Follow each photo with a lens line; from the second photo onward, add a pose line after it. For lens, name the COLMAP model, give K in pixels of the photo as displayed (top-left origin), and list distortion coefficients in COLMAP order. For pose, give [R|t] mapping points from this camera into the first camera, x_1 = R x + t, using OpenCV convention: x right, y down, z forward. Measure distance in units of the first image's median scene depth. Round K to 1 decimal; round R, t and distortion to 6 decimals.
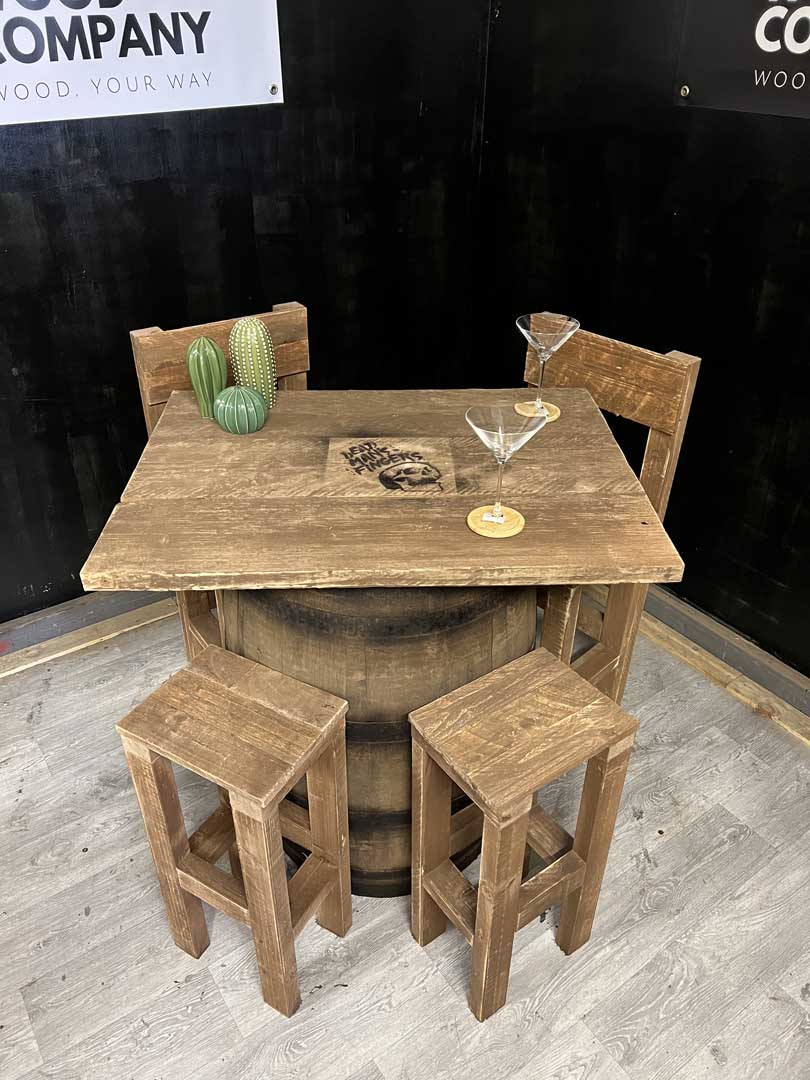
lens RADIAL K [[812.8, 0, 398.5], [0, 812.8, 549.8], [0, 0, 1]] dist [0.053072, -0.060504]
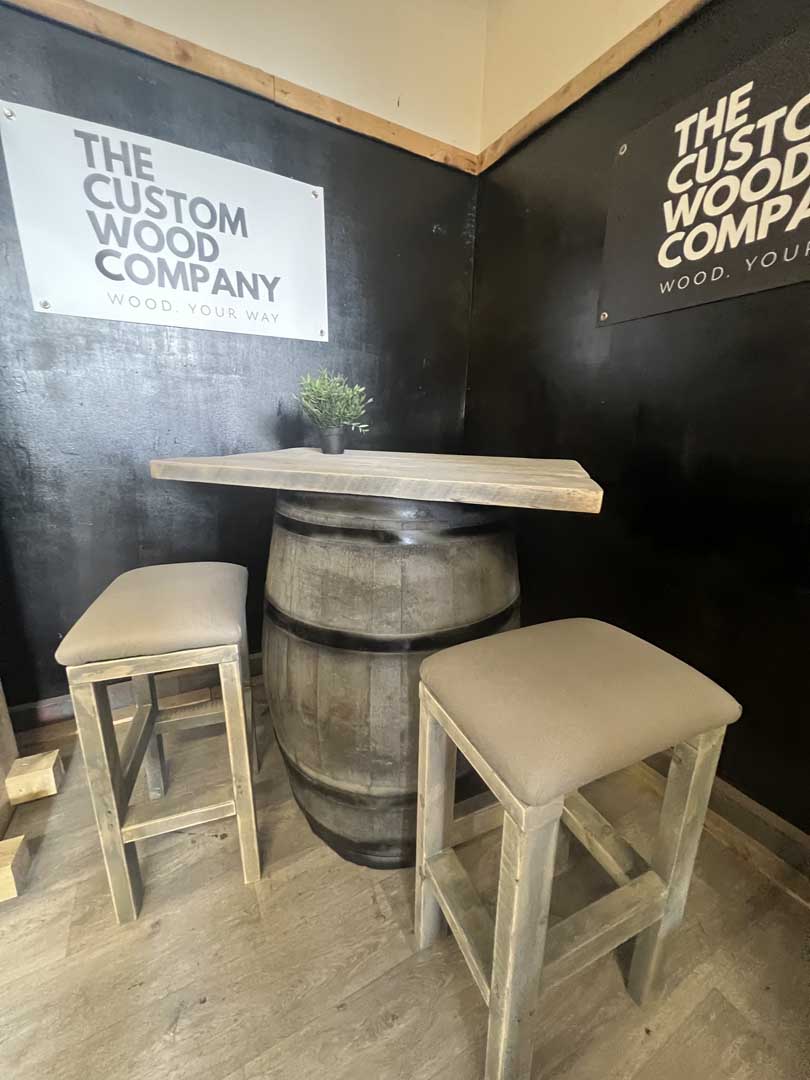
lens RADIAL K [[429.8, 0, 407.0], [0, 429.8, 536.4], [0, 0, 1]] dist [-0.000595, -0.000141]
pose [[0.994495, 0.043324, -0.095413, 0.112611], [-0.072671, 0.941140, -0.330114, 0.052005], [0.075495, 0.335230, 0.939107, 0.454727]]
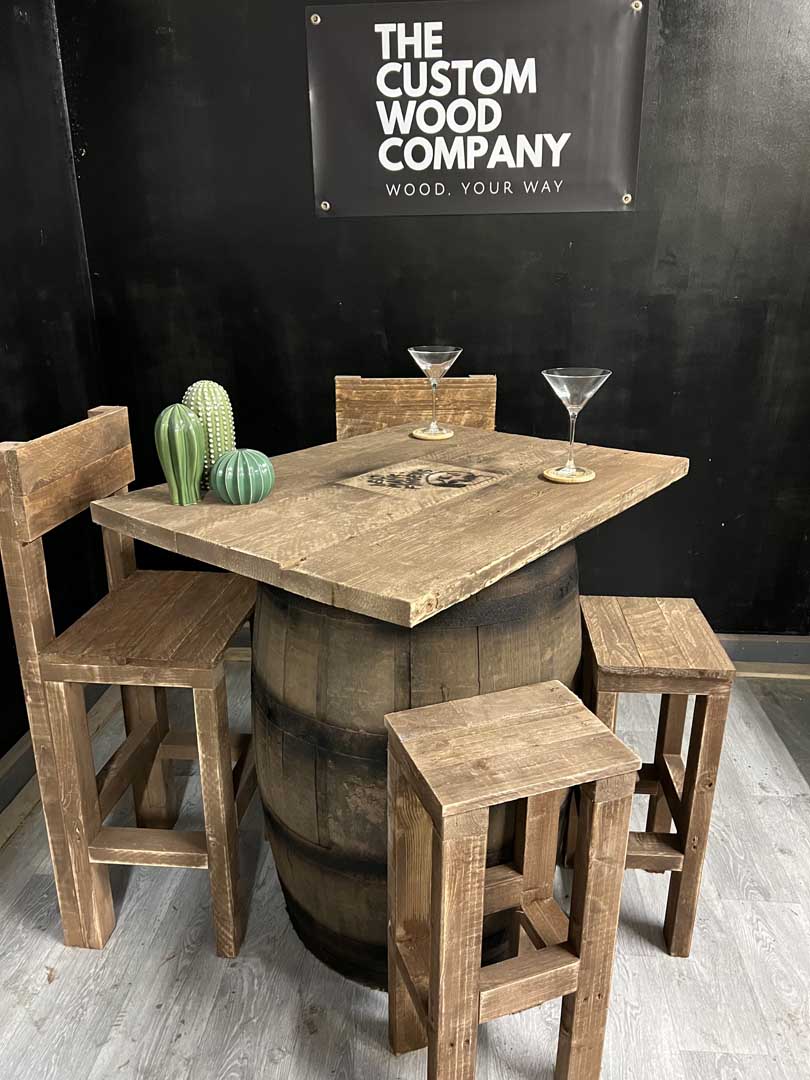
lens RADIAL K [[812.8, 0, 411.8], [0, 812.8, 550.2], [0, 0, 1]] dist [0.053072, -0.060504]
pose [[0.634045, -0.268896, 0.725039, -0.622735], [0.438241, 0.897443, -0.050406, 0.014871], [-0.637127, 0.349701, 0.686861, 0.285872]]
